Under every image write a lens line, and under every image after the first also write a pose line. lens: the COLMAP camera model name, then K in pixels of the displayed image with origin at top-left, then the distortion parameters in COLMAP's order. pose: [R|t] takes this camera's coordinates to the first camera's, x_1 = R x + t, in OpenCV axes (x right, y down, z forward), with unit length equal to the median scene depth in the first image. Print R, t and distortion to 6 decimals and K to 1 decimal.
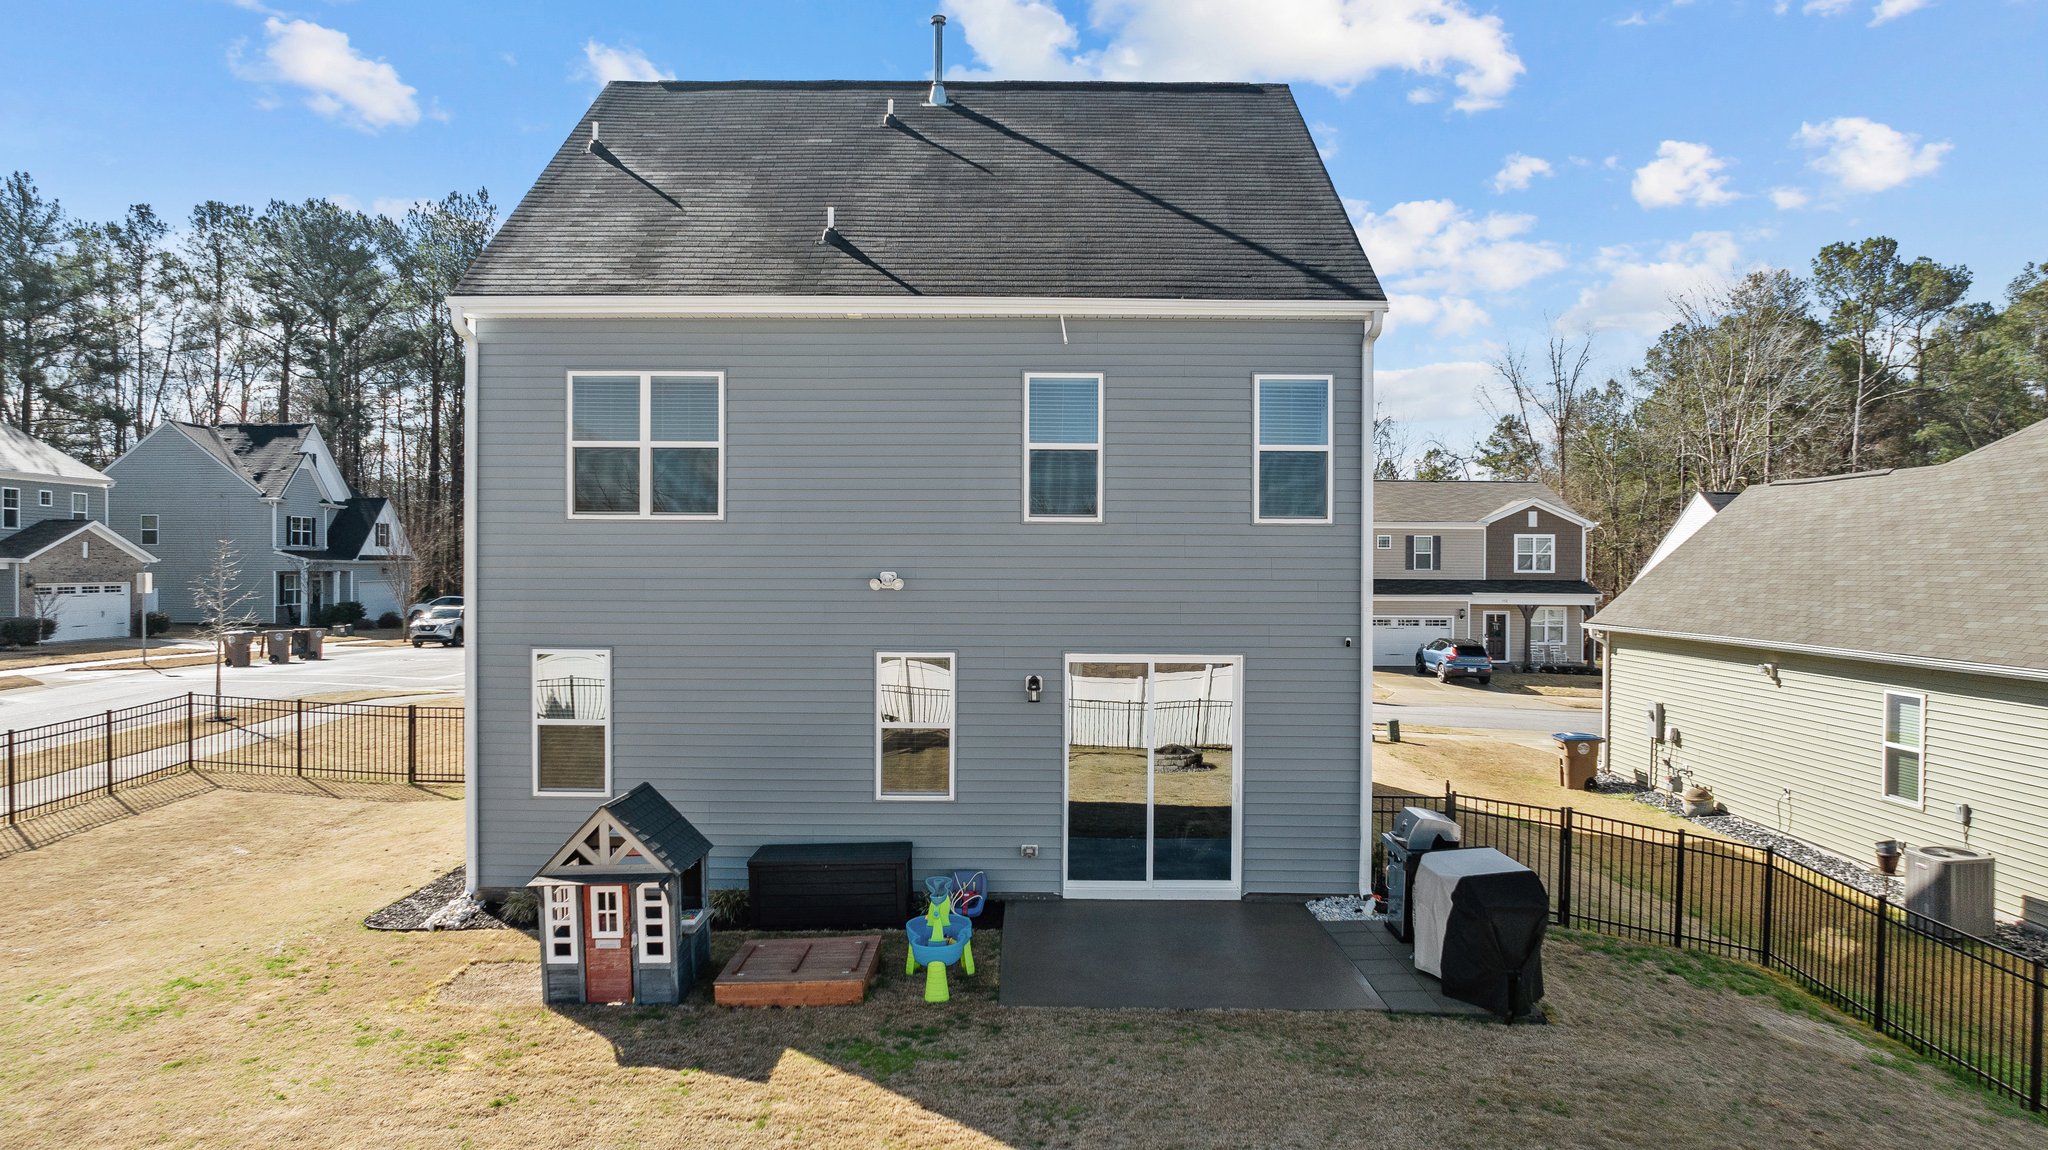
lens RADIAL K [[1270.4, 0, 1028.4], [0, 1270.4, 588.6], [0, 0, 1]] dist [-0.047876, 0.001274]
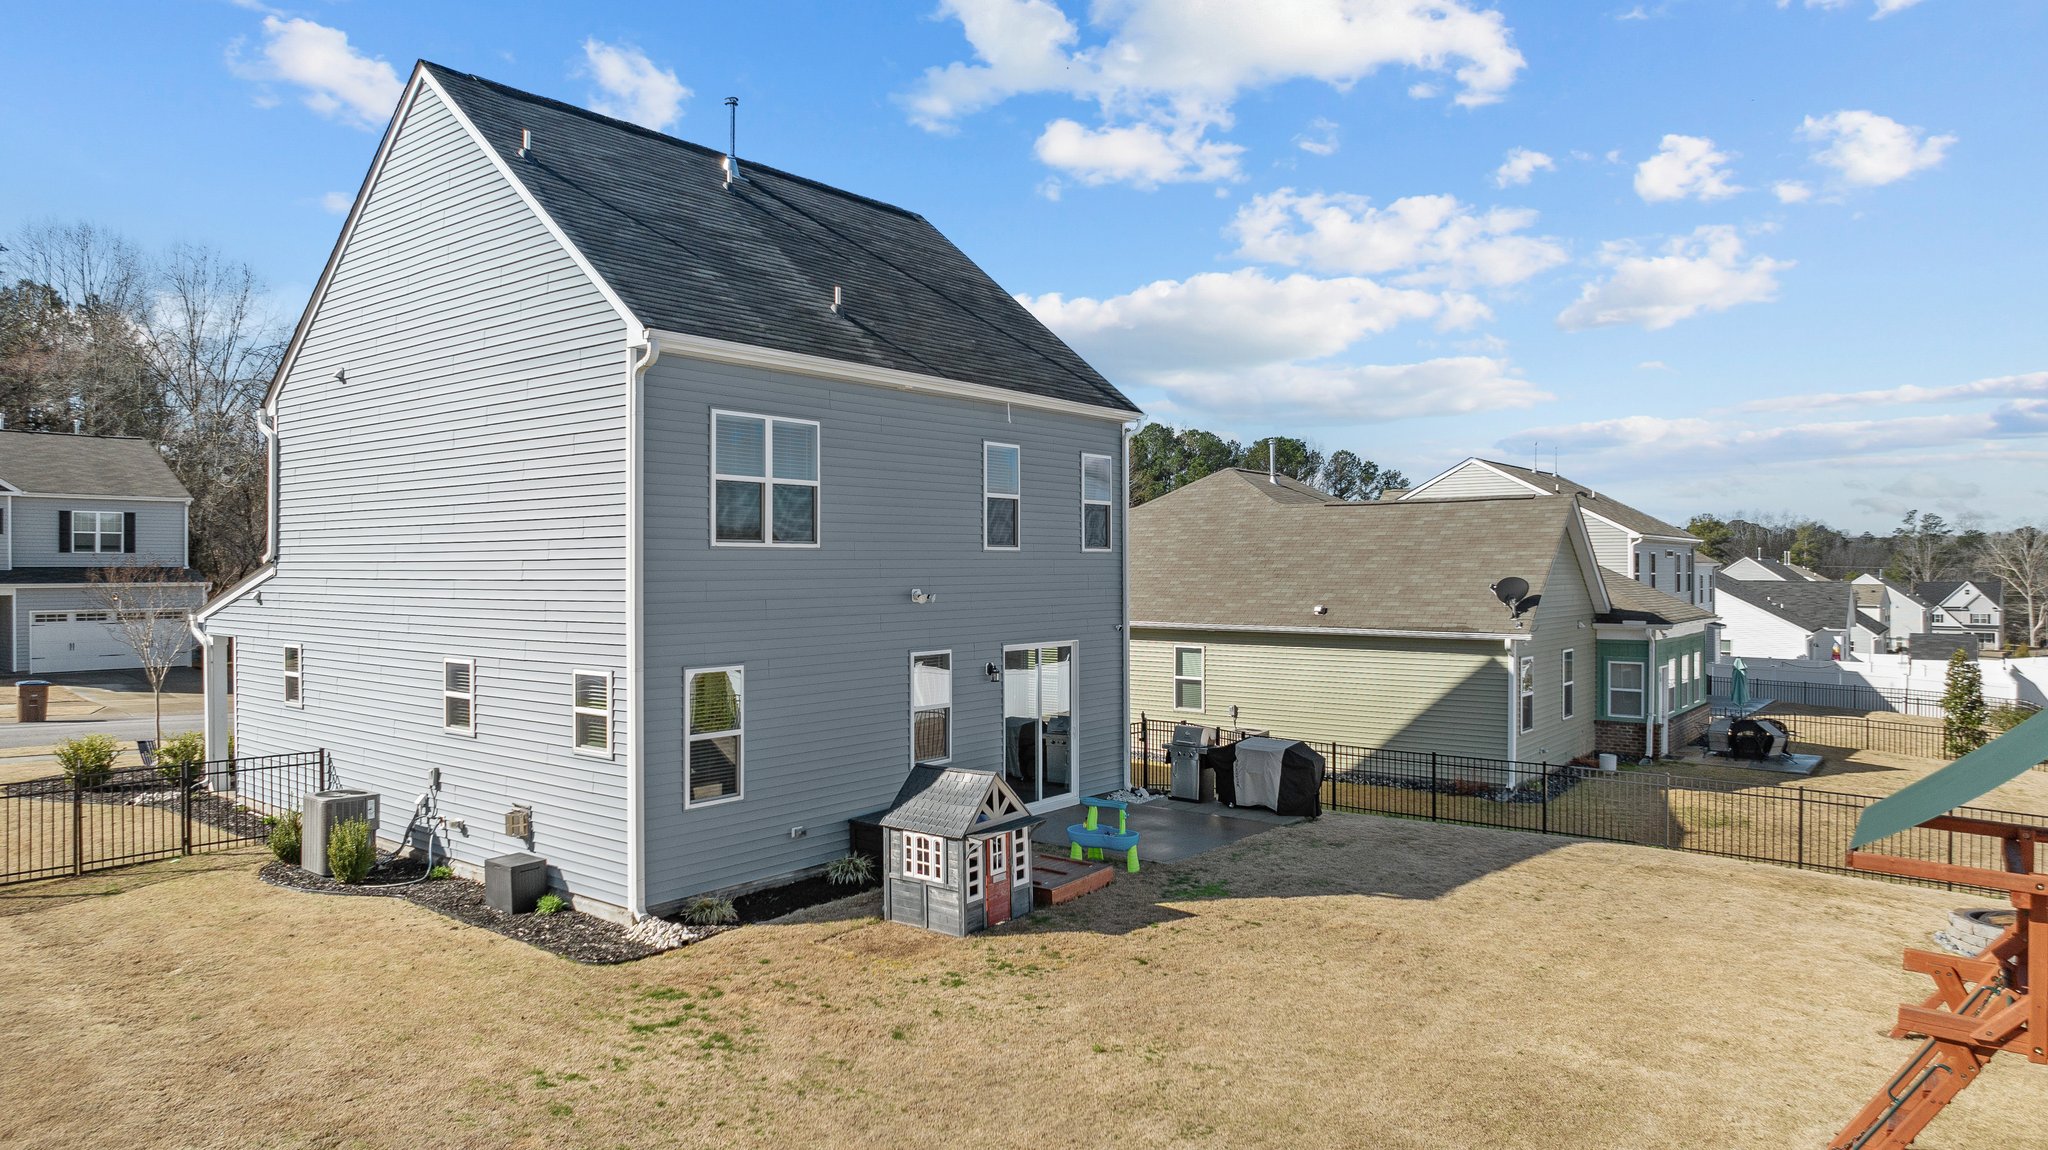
lens RADIAL K [[1278.9, 0, 1032.6], [0, 1278.9, 564.5], [0, 0, 1]] dist [-0.041614, -0.002533]
pose [[0.611028, -0.006650, 0.791581, -1.059799], [0.020463, 0.999763, -0.007397, -0.025779], [-0.791345, 0.020718, 0.611019, 0.120628]]
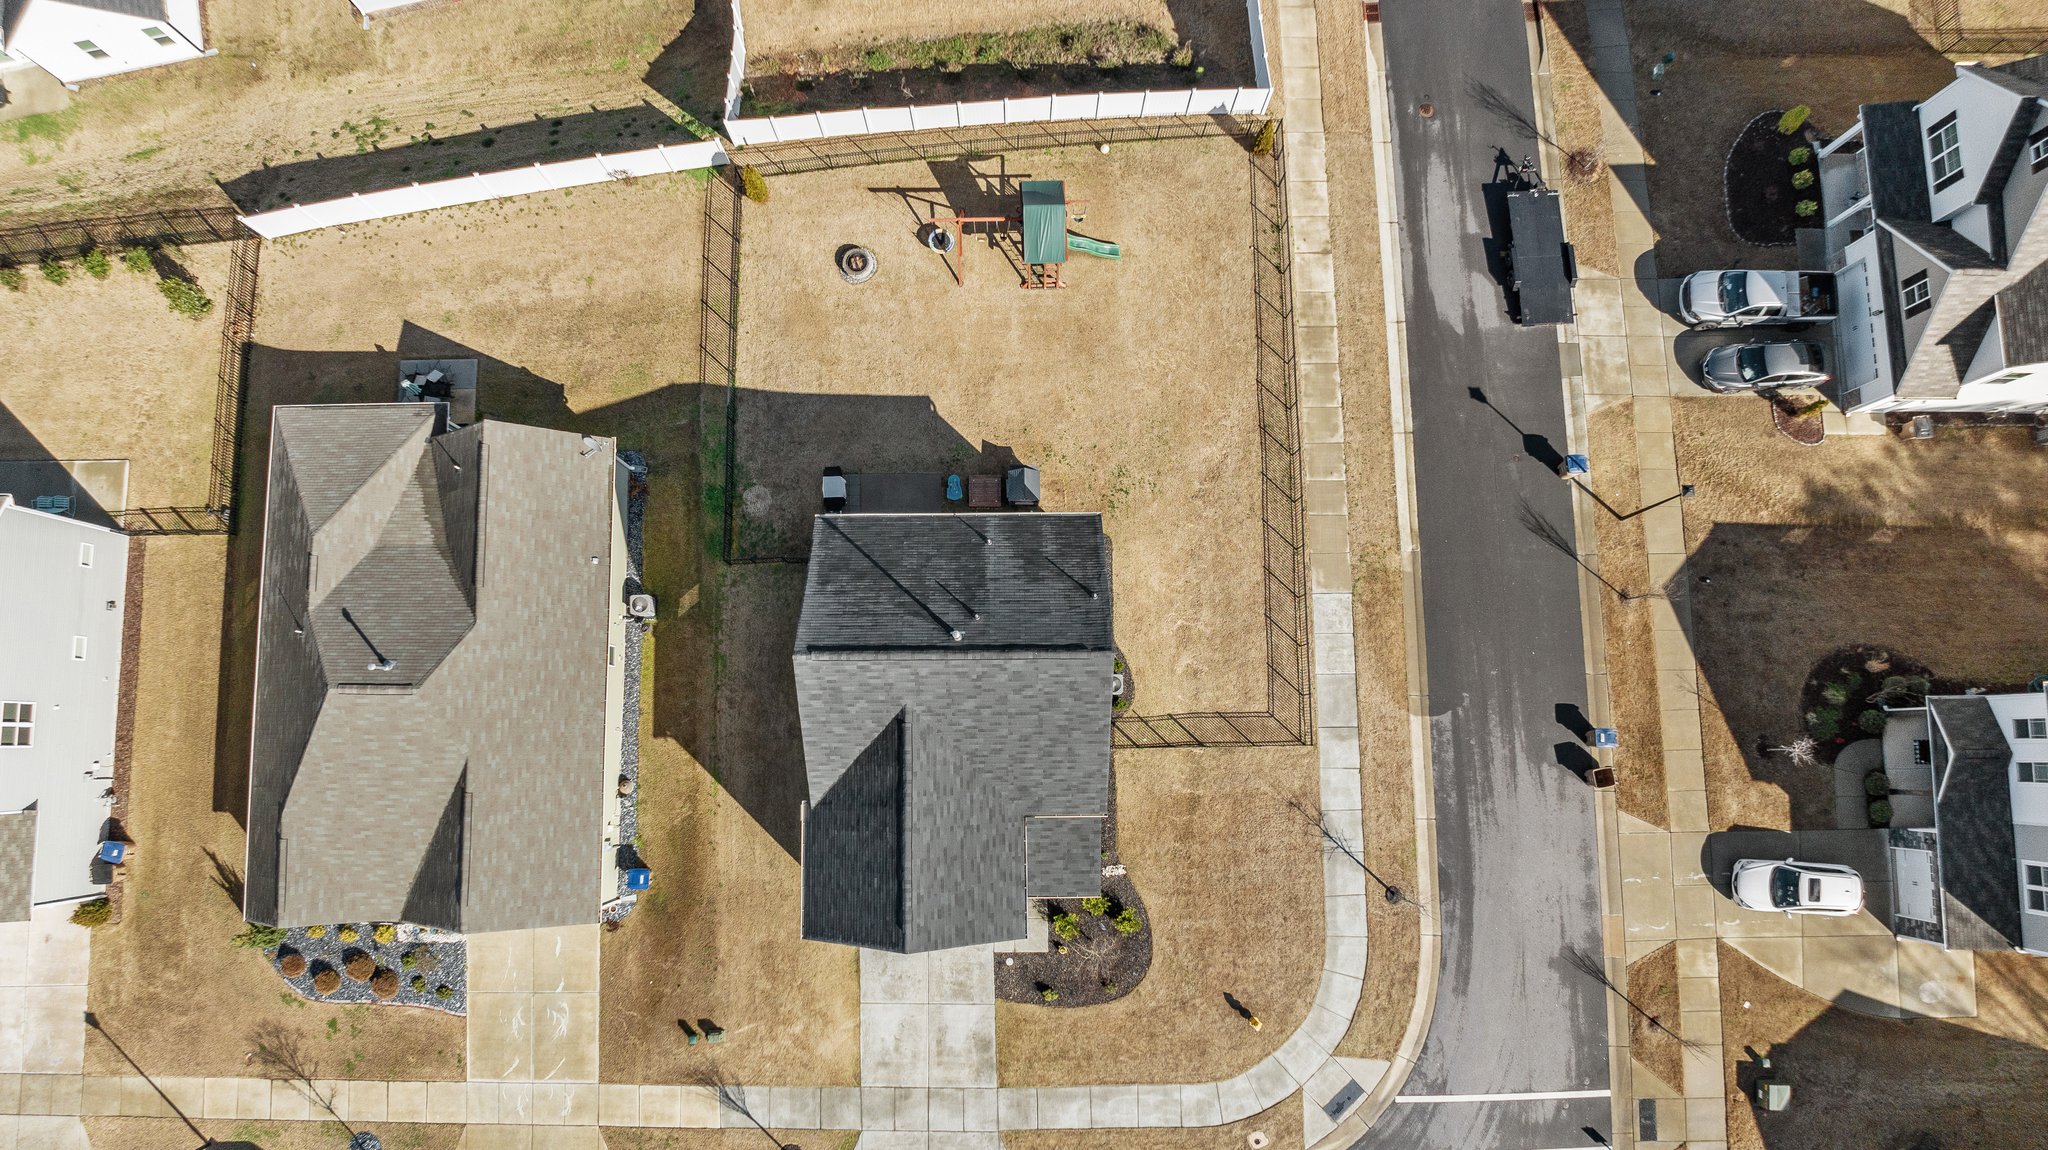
lens RADIAL K [[1230.5, 0, 1019.9], [0, 1230.5, 606.2], [0, 0, 1]] dist [-0.049085, 0.001506]
pose [[-0.999869, 0.007791, -0.014178, -0.195941], [-0.013343, 0.098358, 0.995062, -3.206672], [0.009147, 0.995121, -0.098242, 1.472894]]
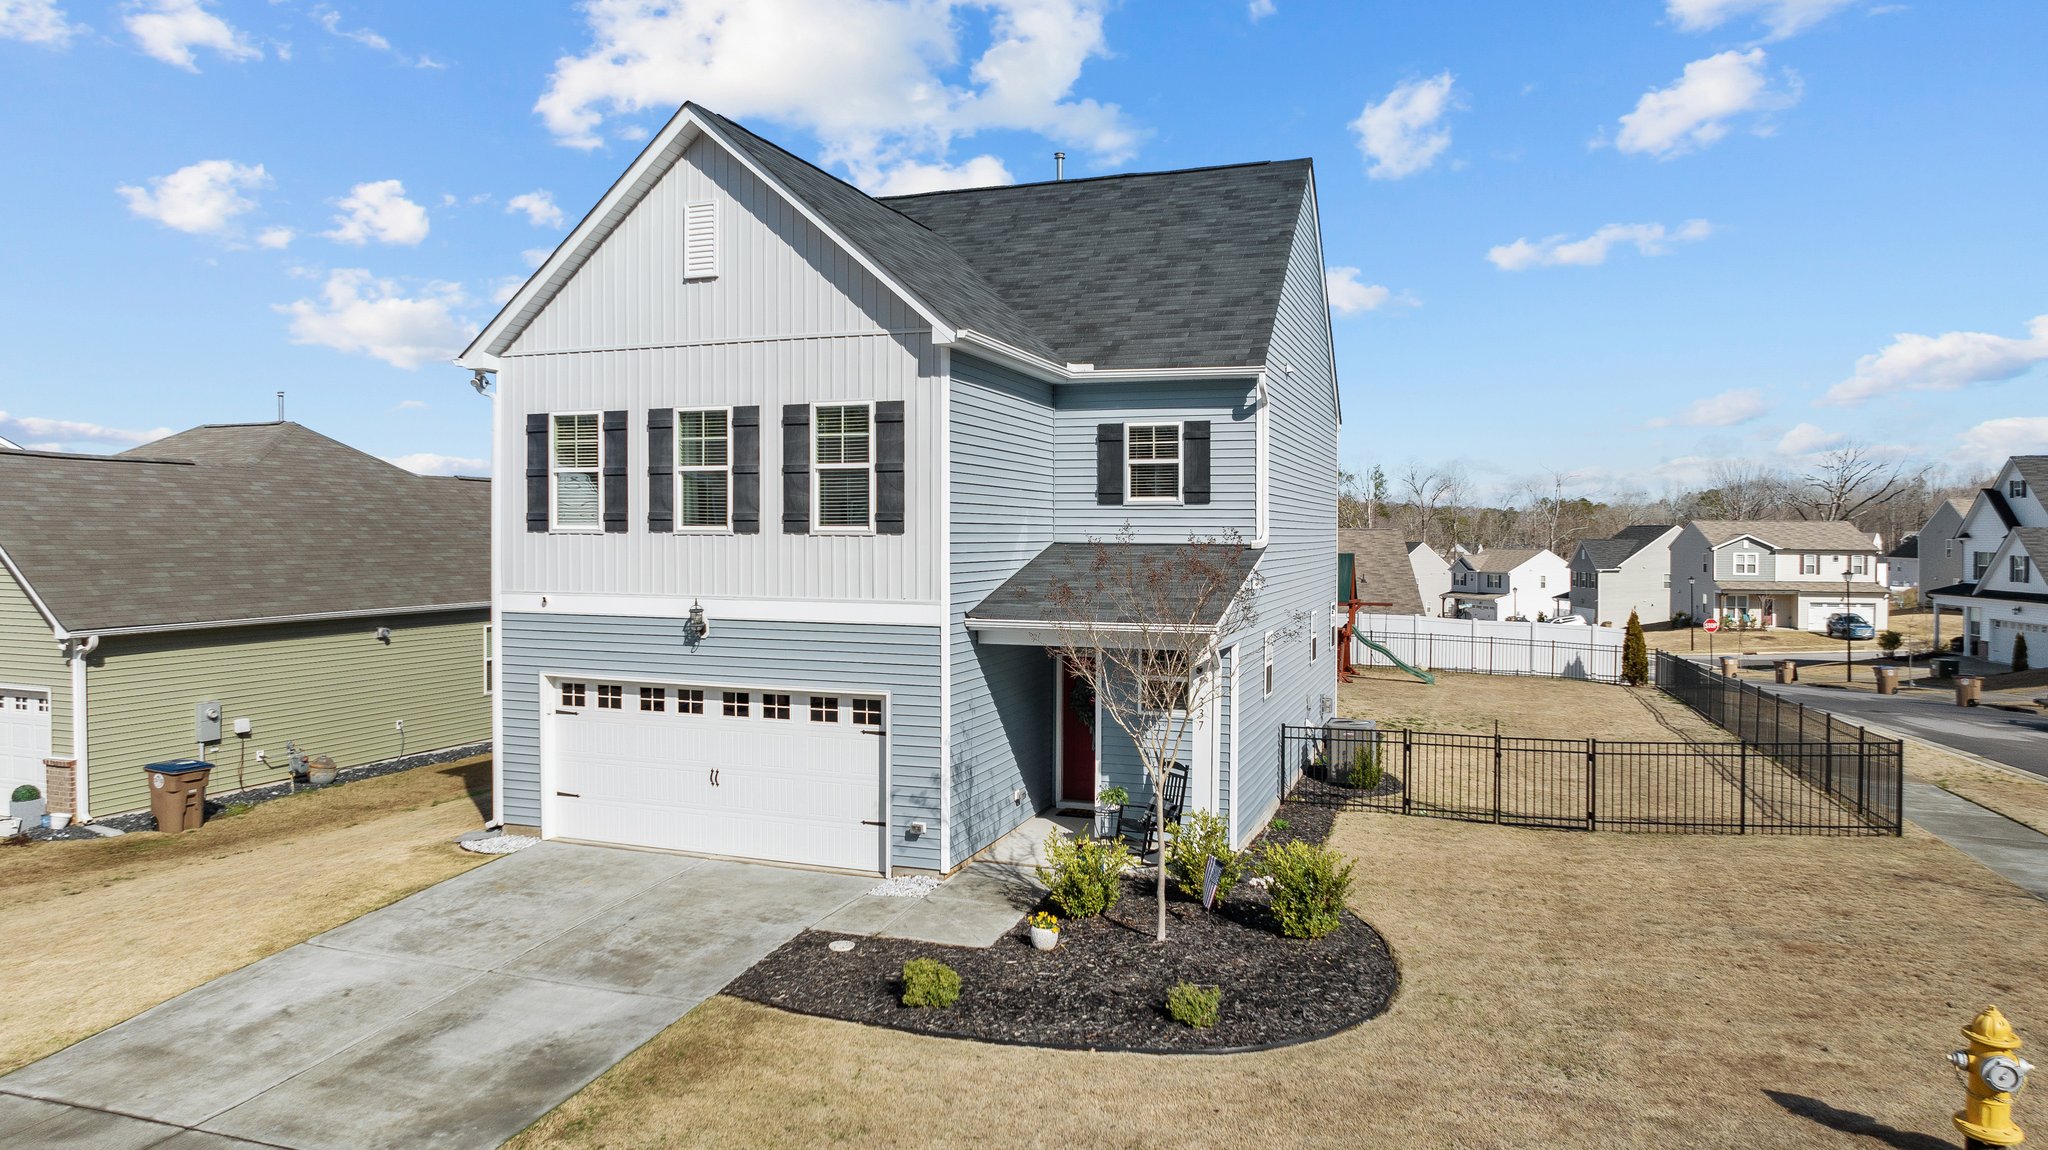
lens RADIAL K [[1278.9, 0, 1032.6], [0, 1278.9, 564.5], [0, 0, 1]] dist [-0.041614, -0.002533]
pose [[-0.942323, -0.017559, 0.334244, -0.647274], [-0.004215, 0.999166, 0.040607, -0.091245], [-0.334678, 0.036856, -0.941612, 2.934114]]
